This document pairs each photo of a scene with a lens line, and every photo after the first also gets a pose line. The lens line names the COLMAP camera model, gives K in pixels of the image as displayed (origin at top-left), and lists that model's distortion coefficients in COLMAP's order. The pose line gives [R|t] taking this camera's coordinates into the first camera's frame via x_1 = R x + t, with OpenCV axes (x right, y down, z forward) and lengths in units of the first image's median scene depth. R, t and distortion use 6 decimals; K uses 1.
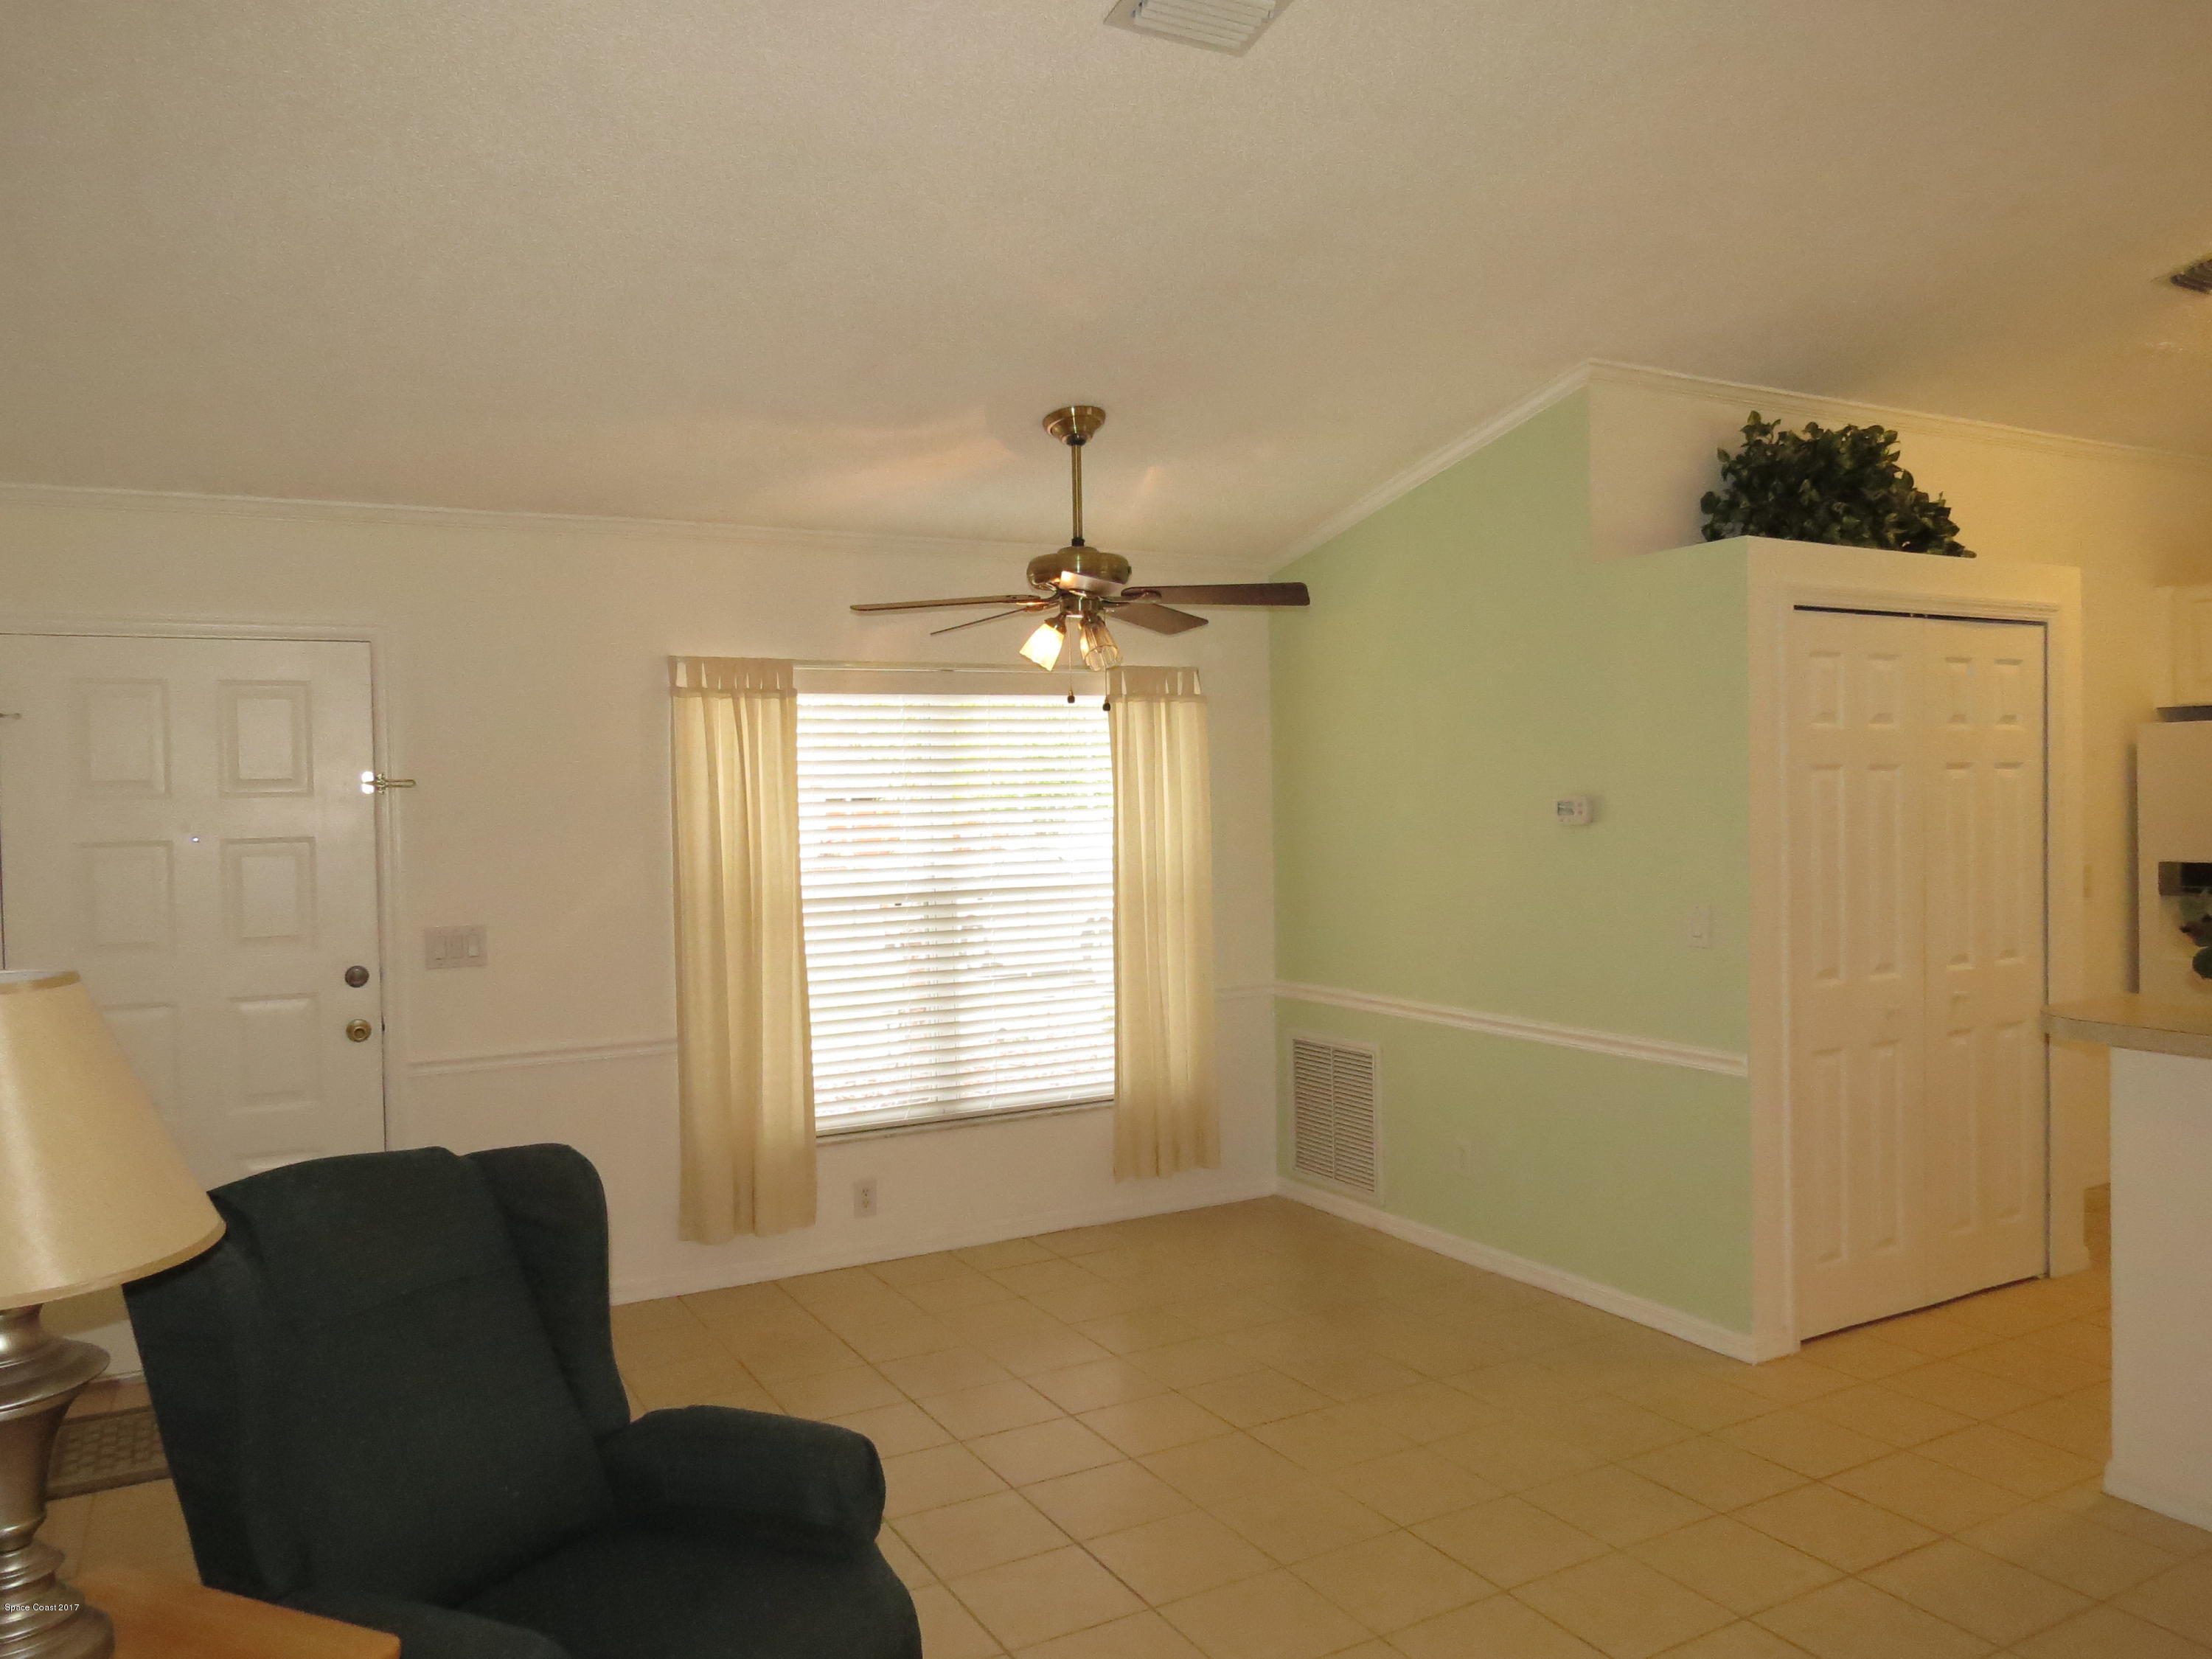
lens RADIAL K [[1606.0, 0, 1083.5], [0, 1606.0, 814.5], [0, 0, 1]] dist [-0.013130, -0.003152]
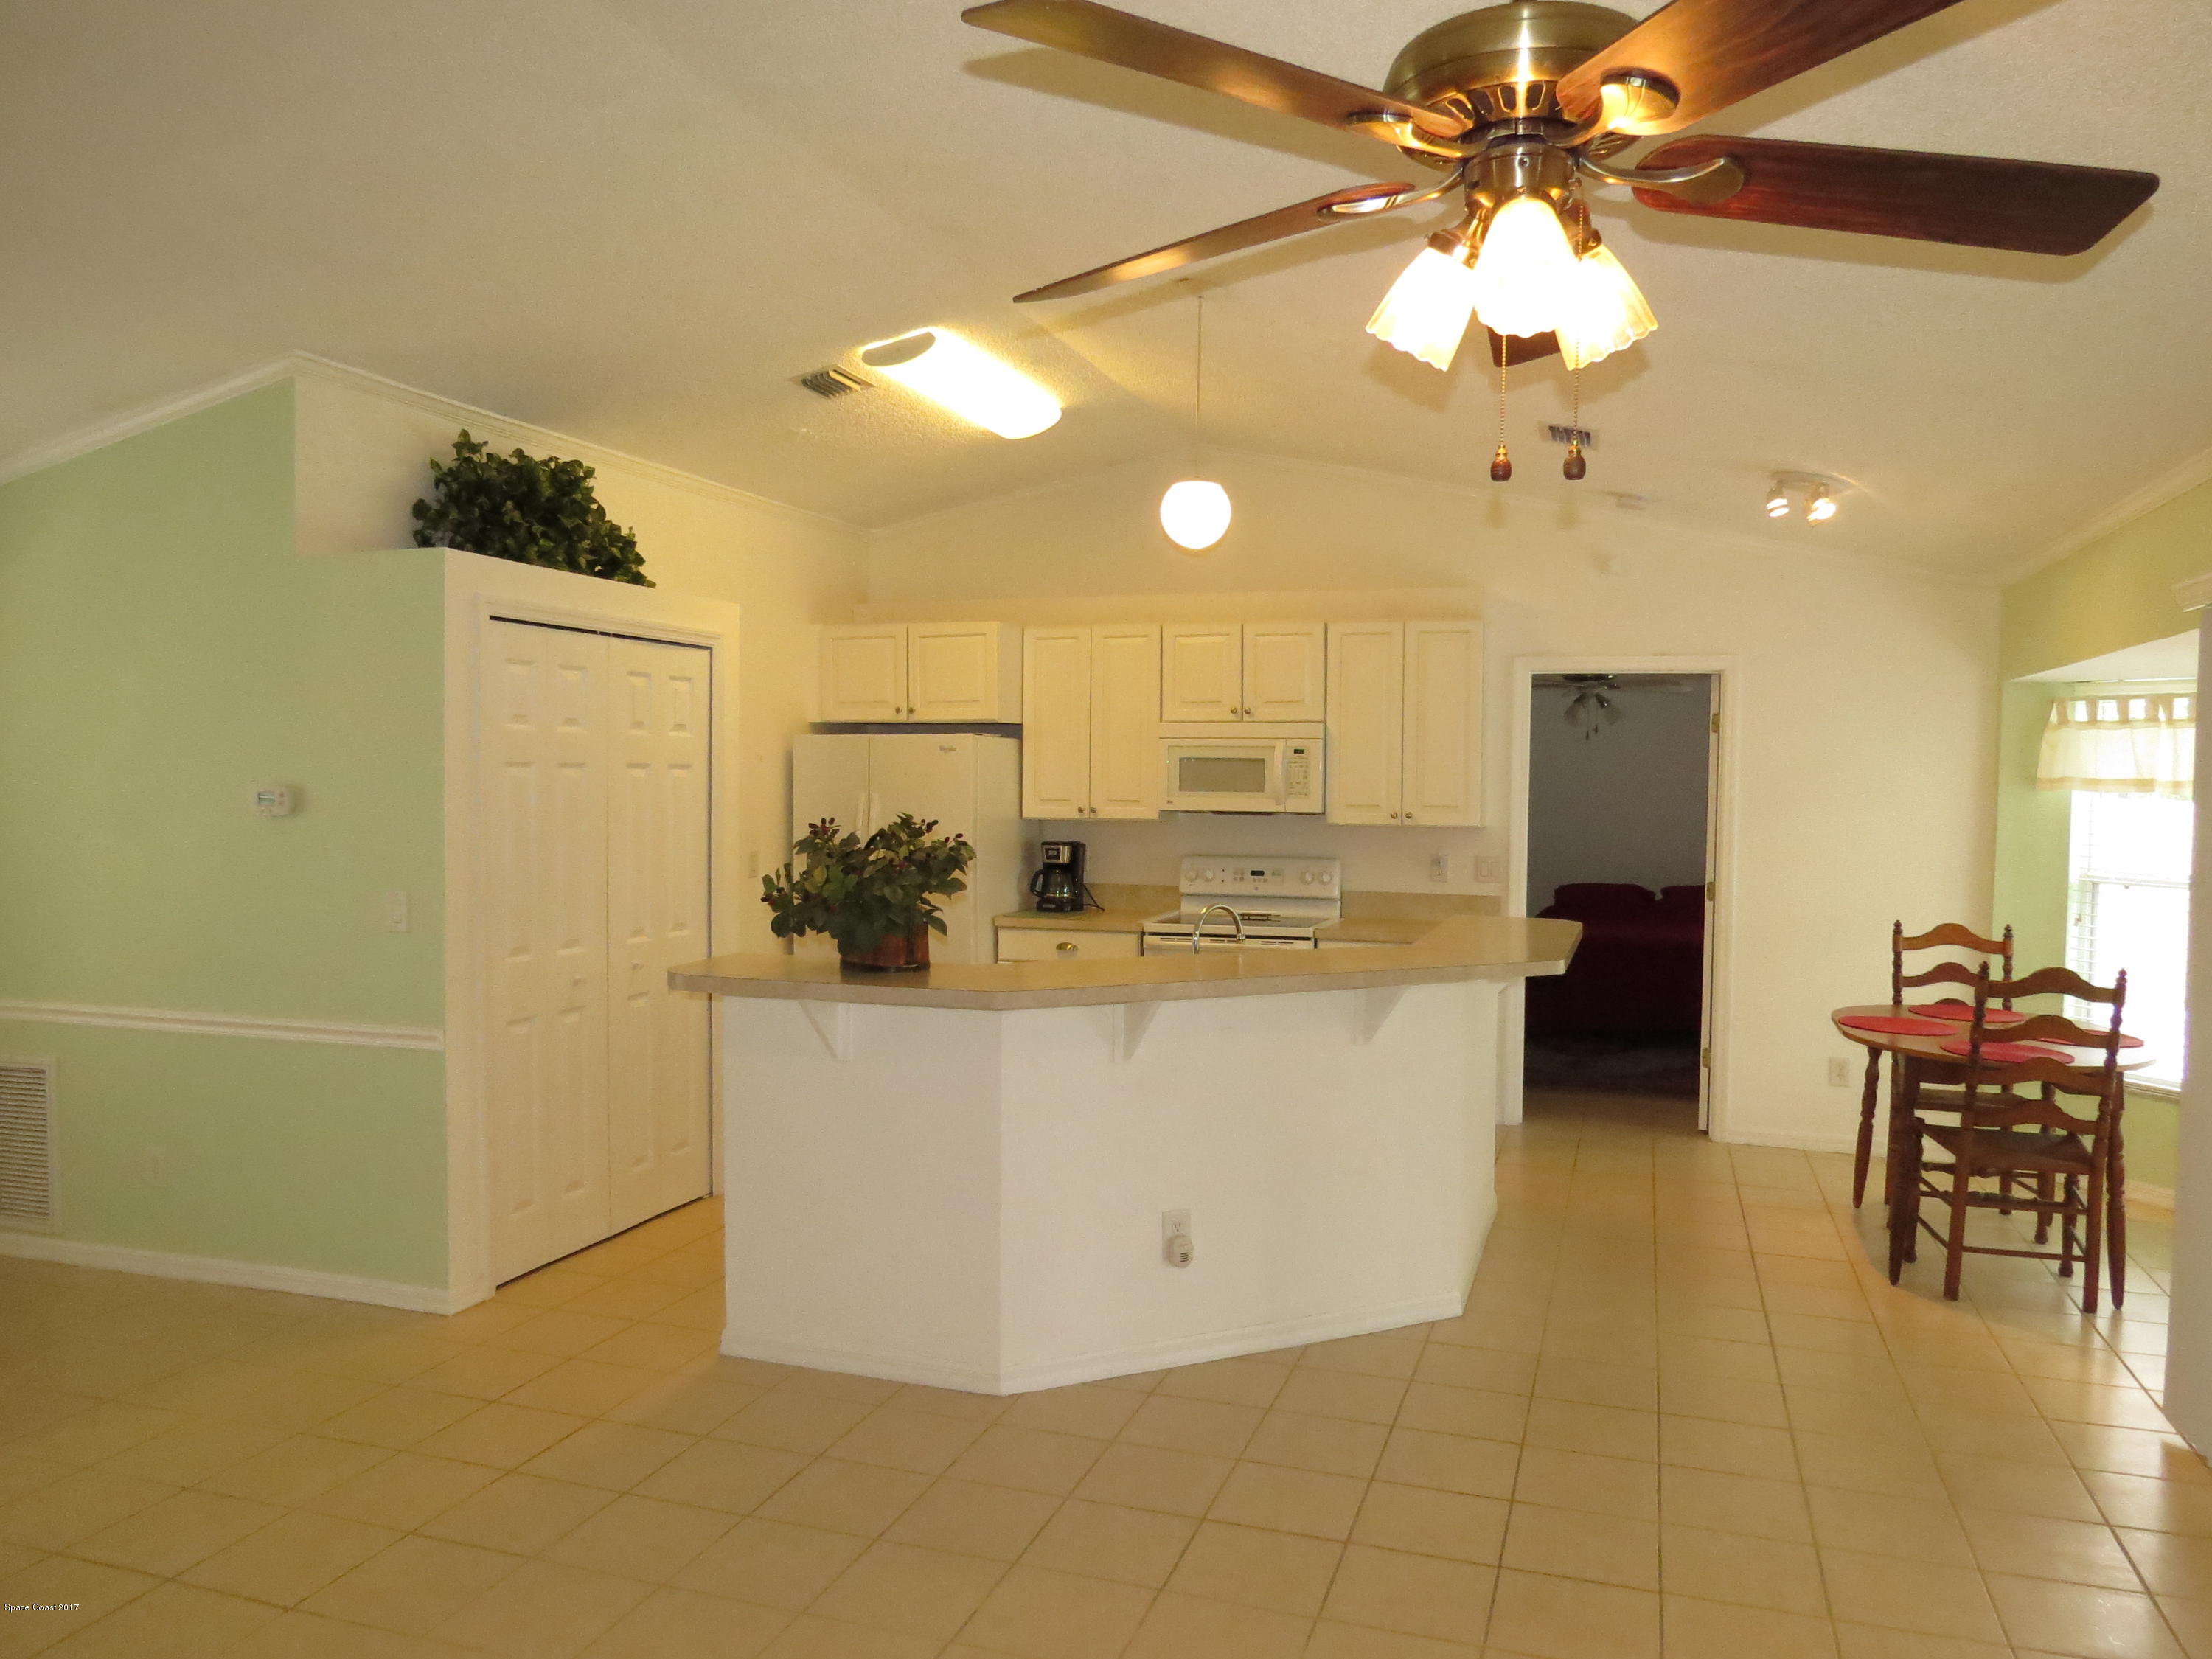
lens RADIAL K [[1606.0, 0, 1144.6], [0, 1606.0, 824.1], [0, 0, 1]] dist [-0.013130, -0.003152]
pose [[0.725207, 0.001370, 0.688529, 0.012952], [-0.009565, 0.999922, 0.008085, -0.001386], [-0.688464, -0.012449, 0.725163, -0.092264]]
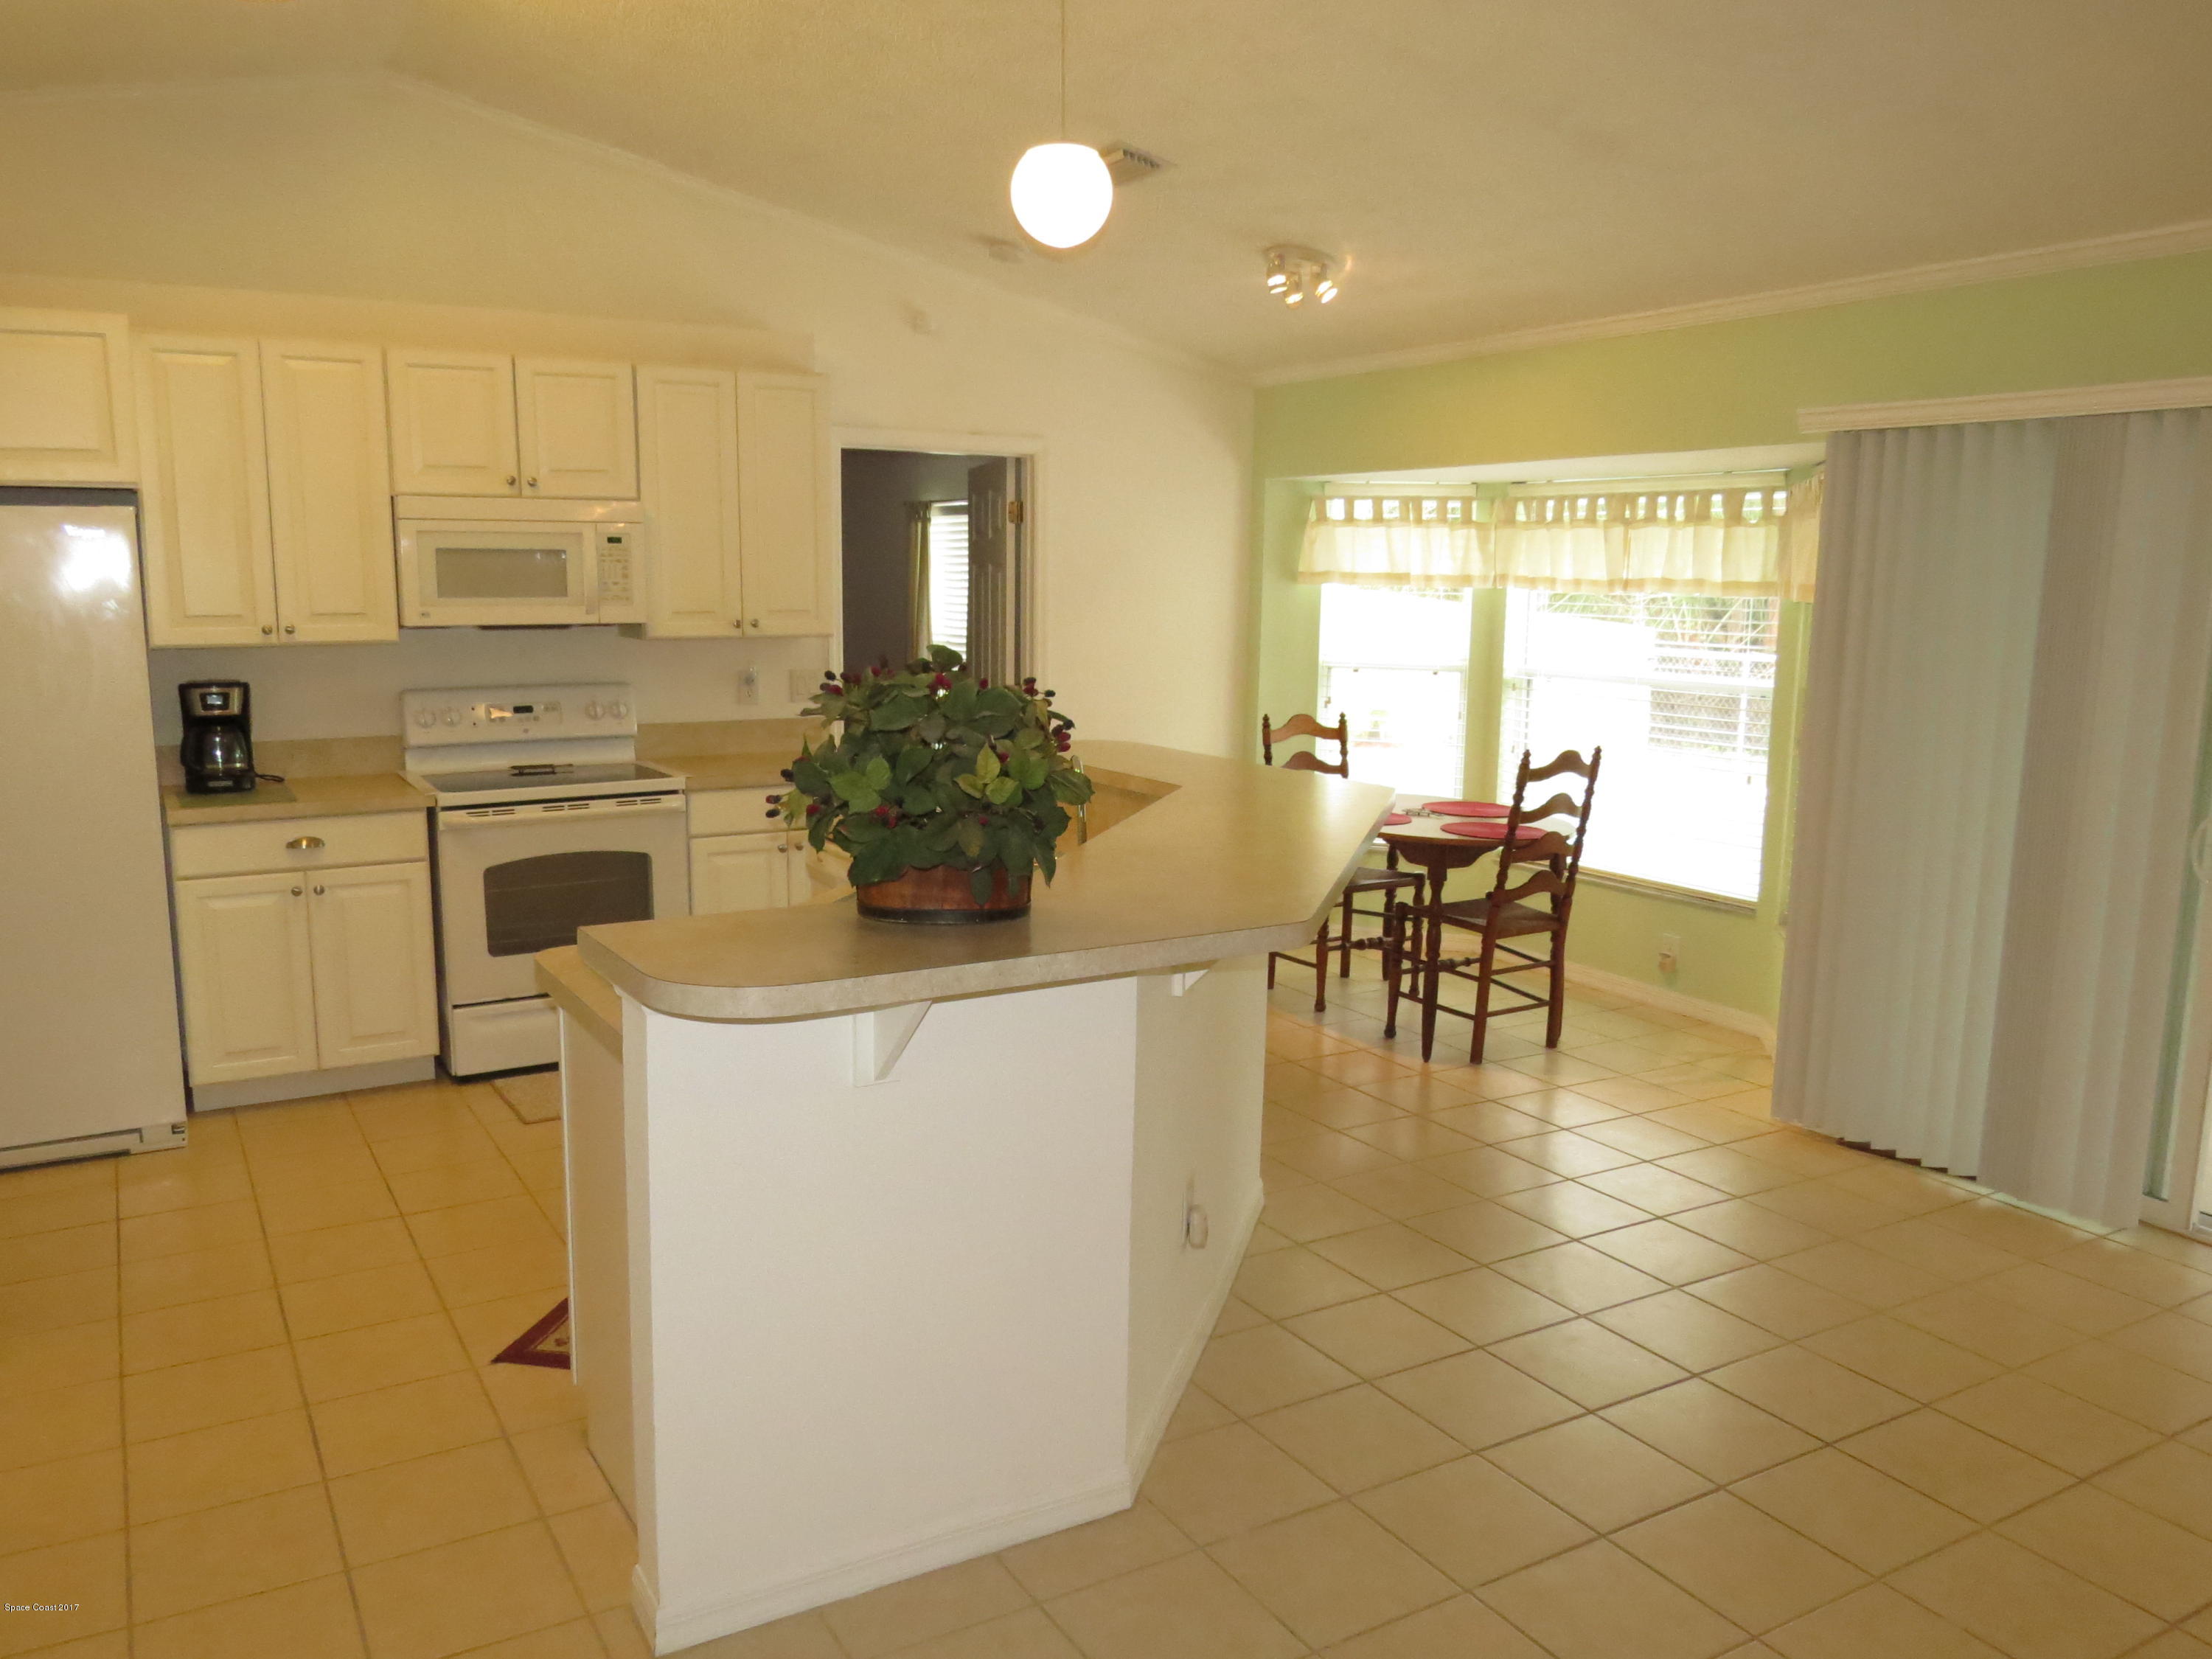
lens RADIAL K [[1650.7, 0, 1108.4], [0, 1650.7, 810.1], [0, 0, 1]] dist [-0.013249, -0.000233]
pose [[-0.034927, -0.129818, 0.990922, -0.006396], [0.009878, 0.991434, 0.130234, -0.018565], [-0.999341, 0.014337, -0.033345, 0.579380]]
